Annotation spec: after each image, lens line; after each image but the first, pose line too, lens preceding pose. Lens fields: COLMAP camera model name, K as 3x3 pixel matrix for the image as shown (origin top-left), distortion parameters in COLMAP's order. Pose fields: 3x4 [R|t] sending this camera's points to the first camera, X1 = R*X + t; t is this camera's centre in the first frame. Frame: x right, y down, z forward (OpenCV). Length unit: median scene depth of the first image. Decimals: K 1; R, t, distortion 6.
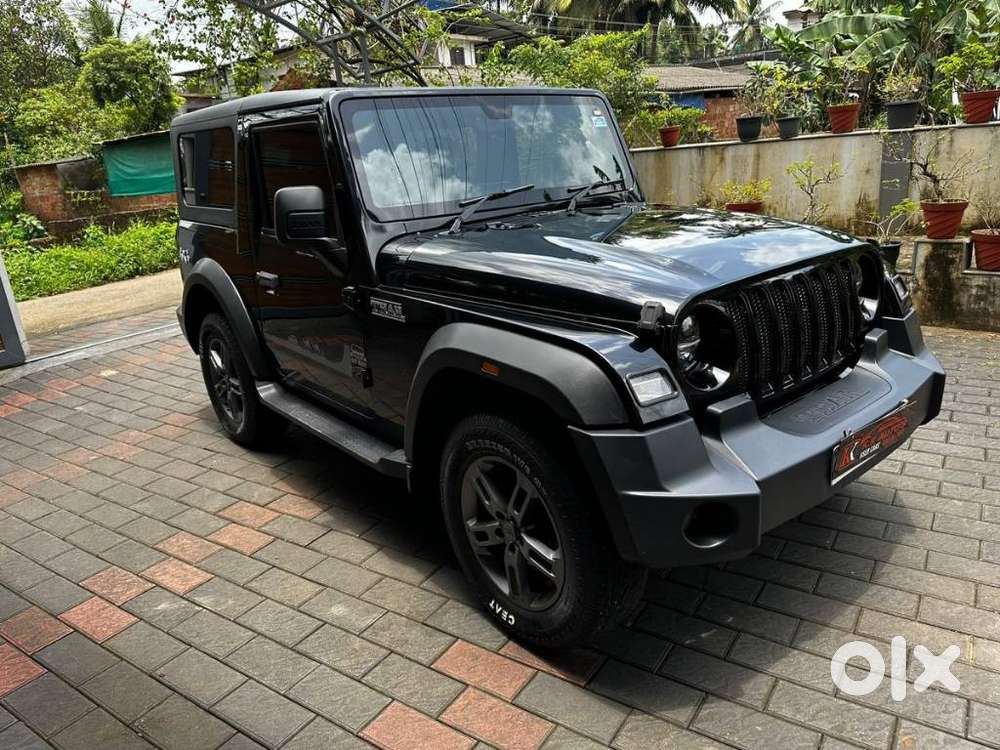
lens RADIAL K [[701.9, 0, 503.2], [0, 701.9, 368.7], [0, 0, 1]] dist [0.054704, -0.075110]
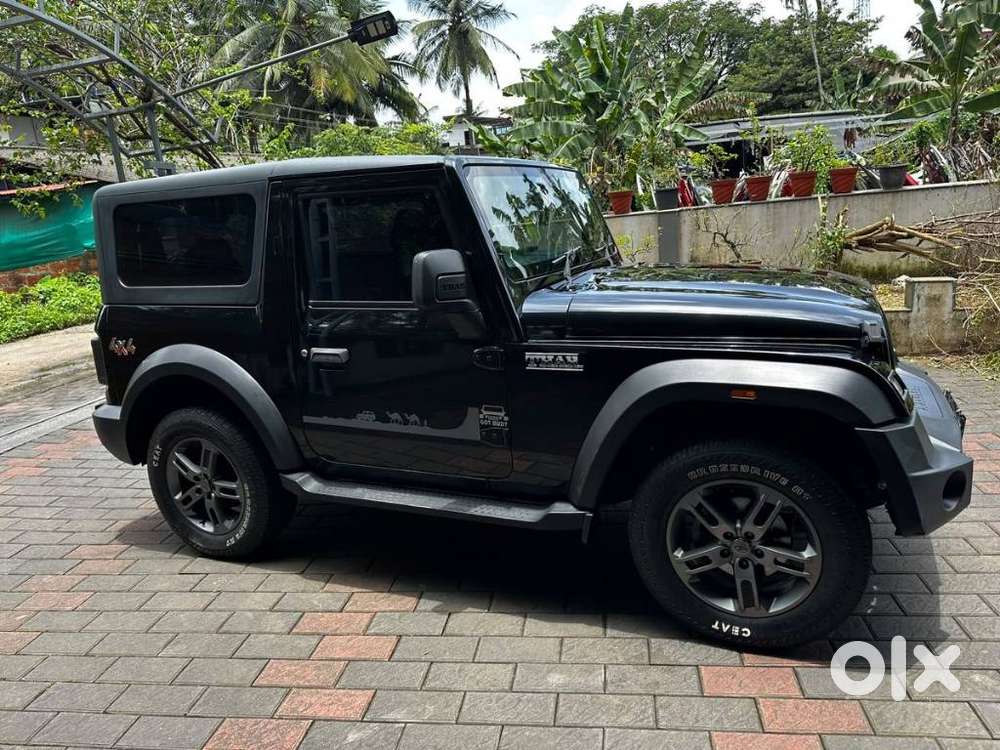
lens RADIAL K [[701.9, 0, 503.2], [0, 701.9, 368.7], [0, 0, 1]] dist [0.054704, -0.075110]
pose [[0.903295, -0.094071, 0.418580, -0.637288], [0.142233, 0.986150, -0.085313, 0.001136], [-0.404757, 0.136599, 0.904164, 0.107802]]
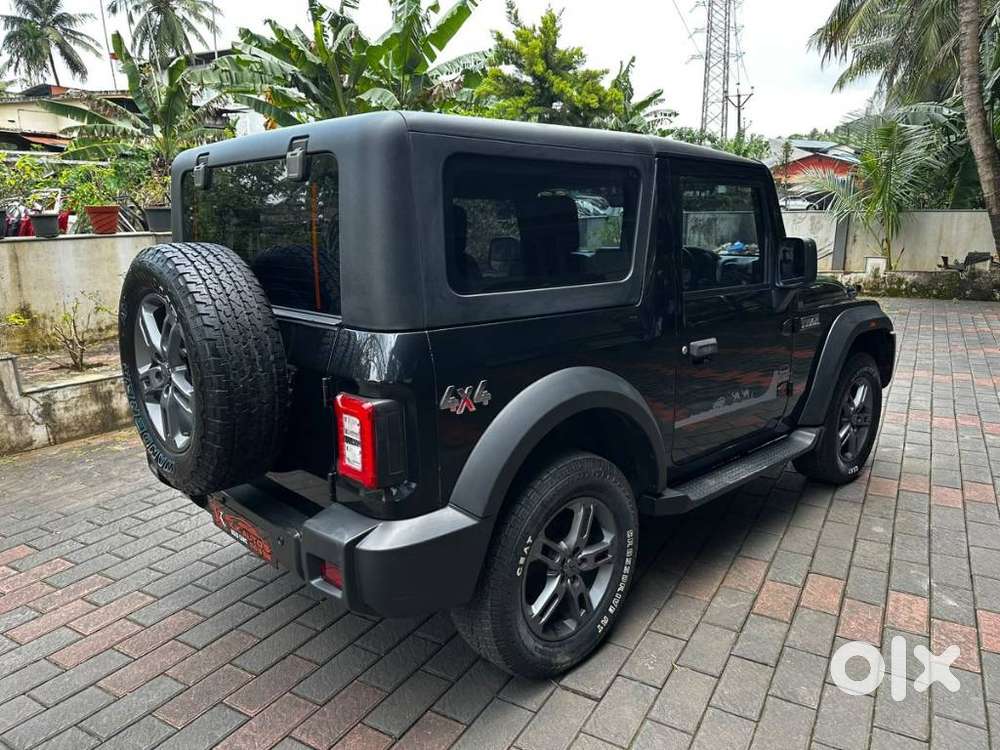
lens RADIAL K [[701.9, 0, 503.2], [0, 701.9, 368.7], [0, 0, 1]] dist [0.054704, -0.075110]
pose [[-0.054229, -0.145810, 0.987825, -1.480150], [0.317481, 0.935427, 0.155505, -0.393683], [-0.946713, 0.322049, -0.004435, 1.554079]]
